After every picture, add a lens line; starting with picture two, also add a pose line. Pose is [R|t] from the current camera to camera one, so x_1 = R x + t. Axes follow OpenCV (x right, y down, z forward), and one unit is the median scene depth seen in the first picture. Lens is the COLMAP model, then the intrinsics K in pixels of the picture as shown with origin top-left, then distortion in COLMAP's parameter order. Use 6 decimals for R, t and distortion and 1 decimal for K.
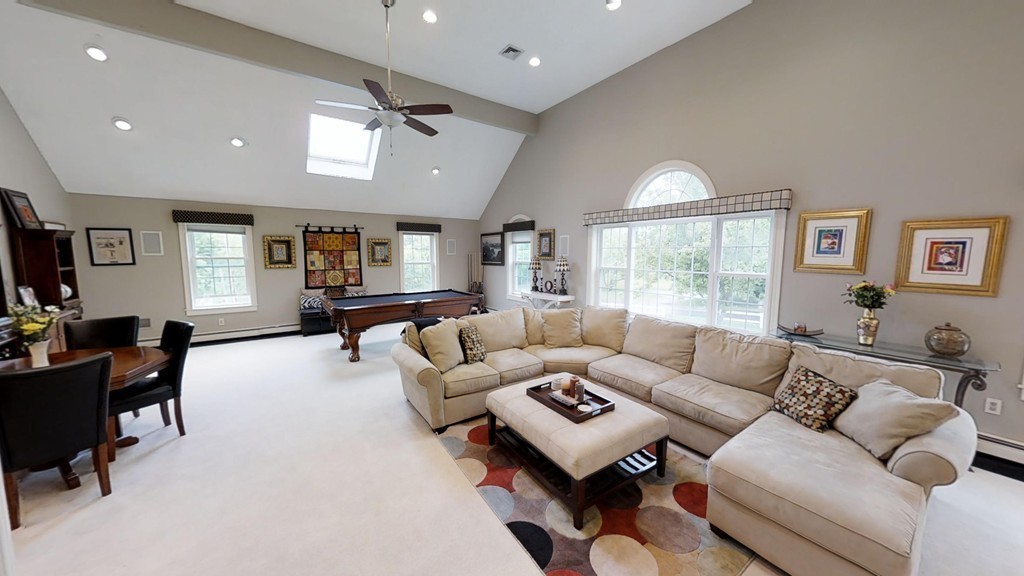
lens RADIAL K [[334.2, 0, 511.3], [0, 334.2, 287.7], [0, 0, 1]] dist [-0.000684, 0.000039]
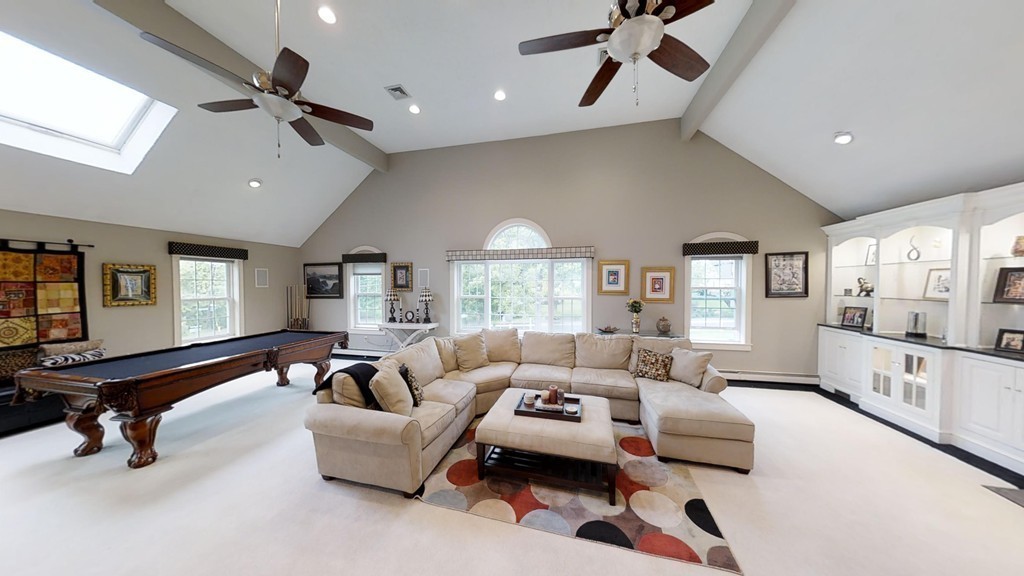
lens RADIAL K [[281.7, 0, 511.7], [0, 281.7, 290.7], [0, 0, 1]] dist [-0.001402, 0.000003]
pose [[0.749526, -0.019215, 0.661696, -0.367676], [0.072912, 0.995893, -0.053670, -0.020878], [-0.657948, 0.088473, 0.747849, 0.191246]]
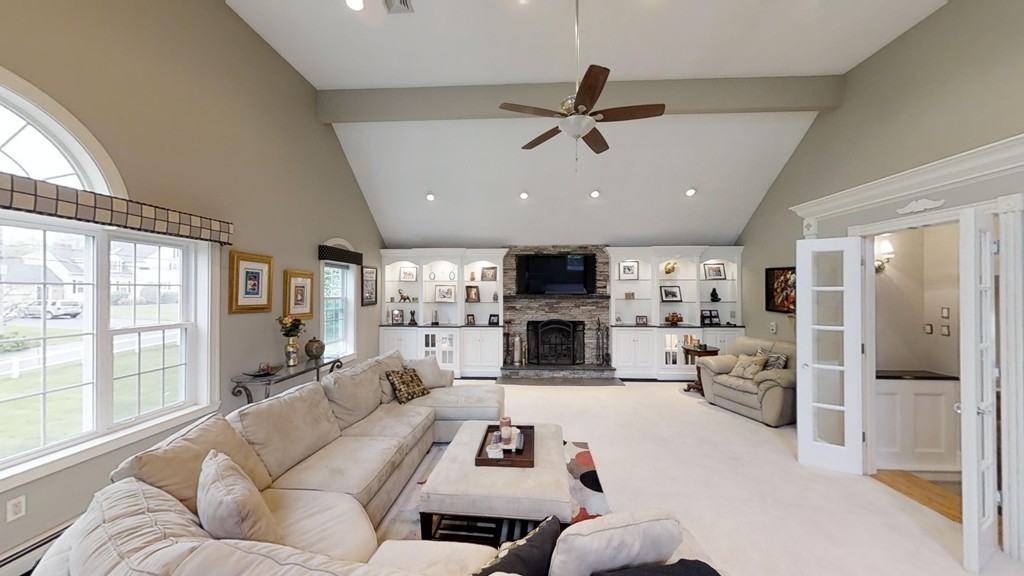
lens RADIAL K [[334.2, 0, 511.9], [0, 334.2, 289.9], [0, 0, 1]] dist [-0.000684, 0.000039]
pose [[-0.790388, 0.007452, 0.612561, -0.272362], [0.067486, 0.994899, 0.074974, -0.113632], [-0.608878, 0.100598, -0.786859, 1.080247]]
